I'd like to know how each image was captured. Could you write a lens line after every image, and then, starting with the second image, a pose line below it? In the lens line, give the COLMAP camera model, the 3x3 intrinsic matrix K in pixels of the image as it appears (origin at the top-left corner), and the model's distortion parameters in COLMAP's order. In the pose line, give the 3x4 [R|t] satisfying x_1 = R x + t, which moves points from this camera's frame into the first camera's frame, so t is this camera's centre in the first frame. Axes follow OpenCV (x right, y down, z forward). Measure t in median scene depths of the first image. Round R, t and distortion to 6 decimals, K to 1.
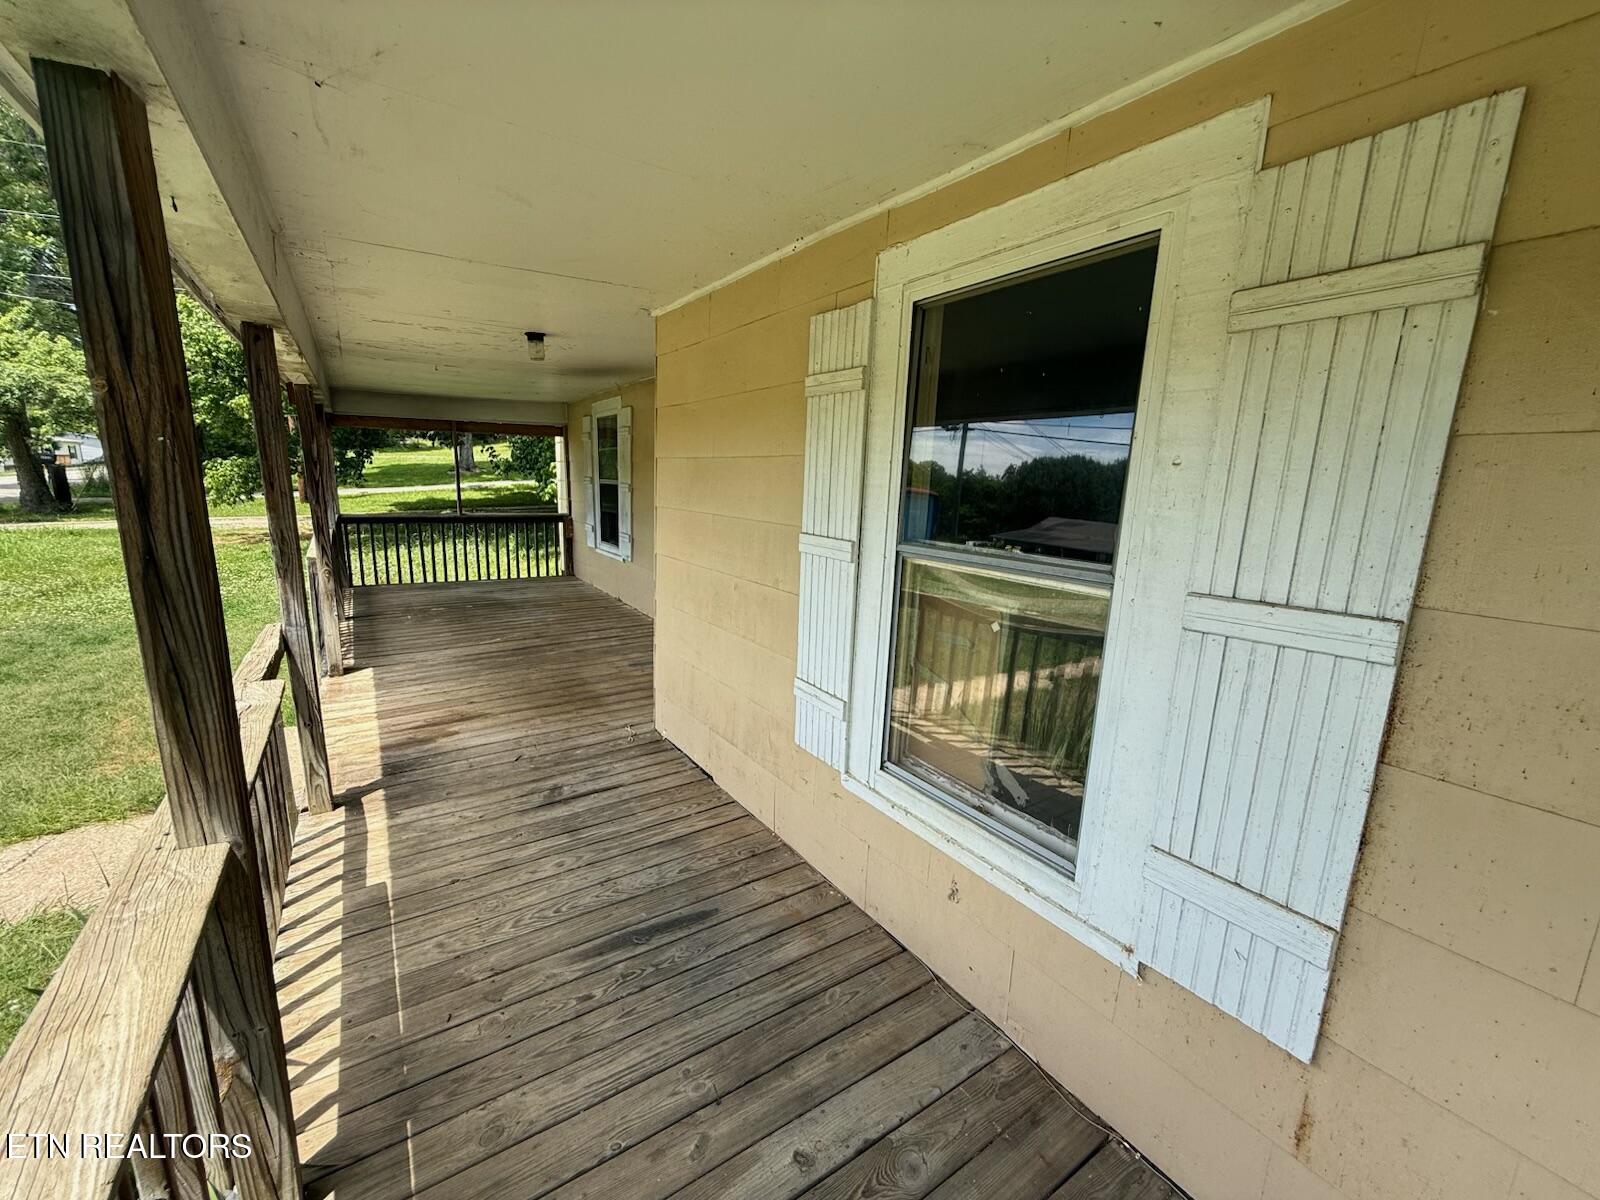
lens RADIAL K [[639.9, 0, 800.0], [0, 639.9, 600.0], [0, 0, 1]] dist [-0.000237, 0.000110]
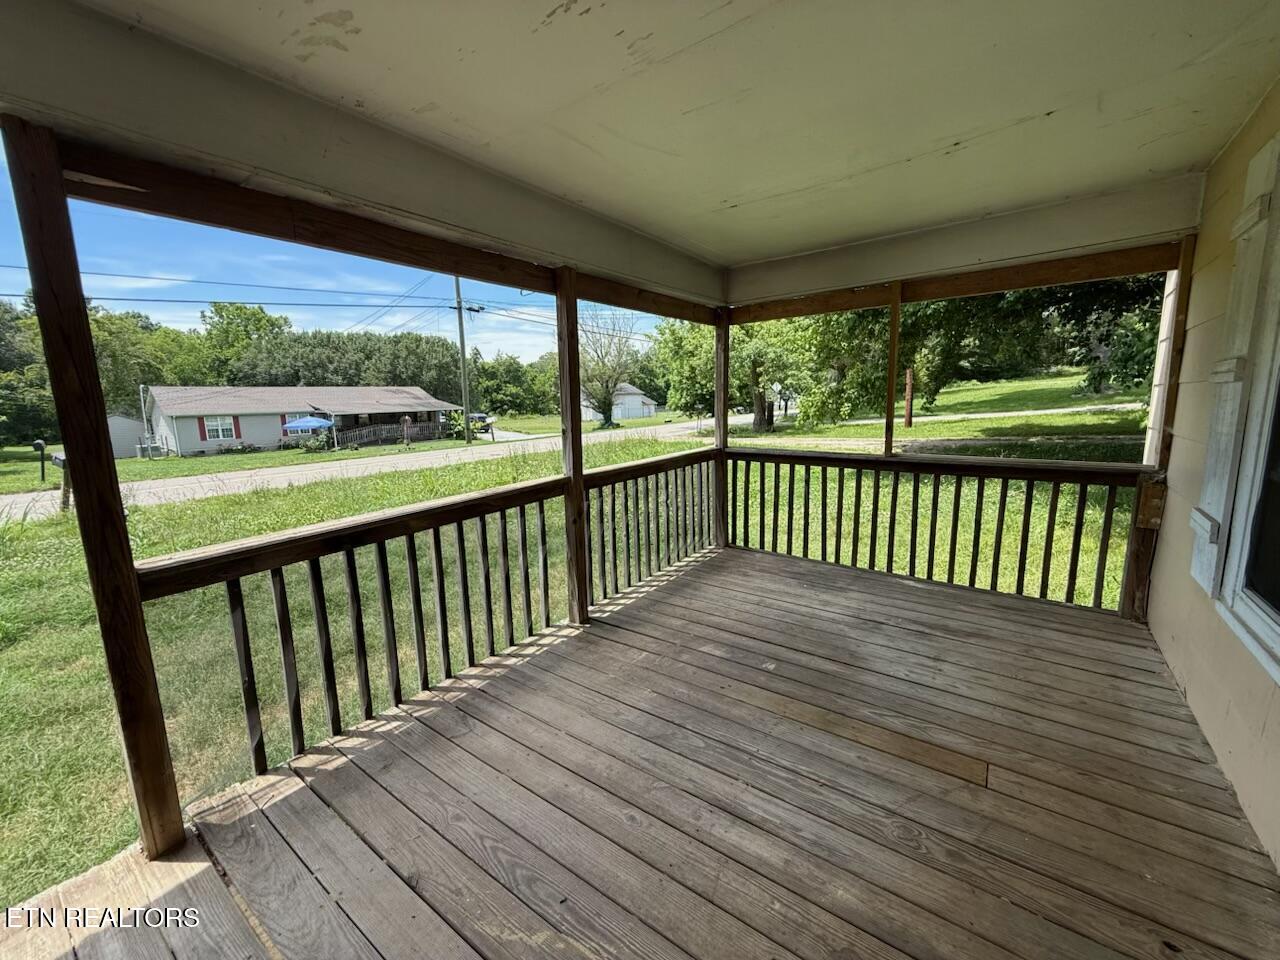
lens RADIAL K [[511.9, 0, 640.0], [0, 511.9, 480.0], [0, 0, 1]] dist [-0.000237, 0.000110]
pose [[0.330654, 0.109633, -0.937363, -0.075201], [-0.153138, 0.986299, 0.061337, -0.042725], [0.931245, 0.123265, 0.342913, 0.261208]]
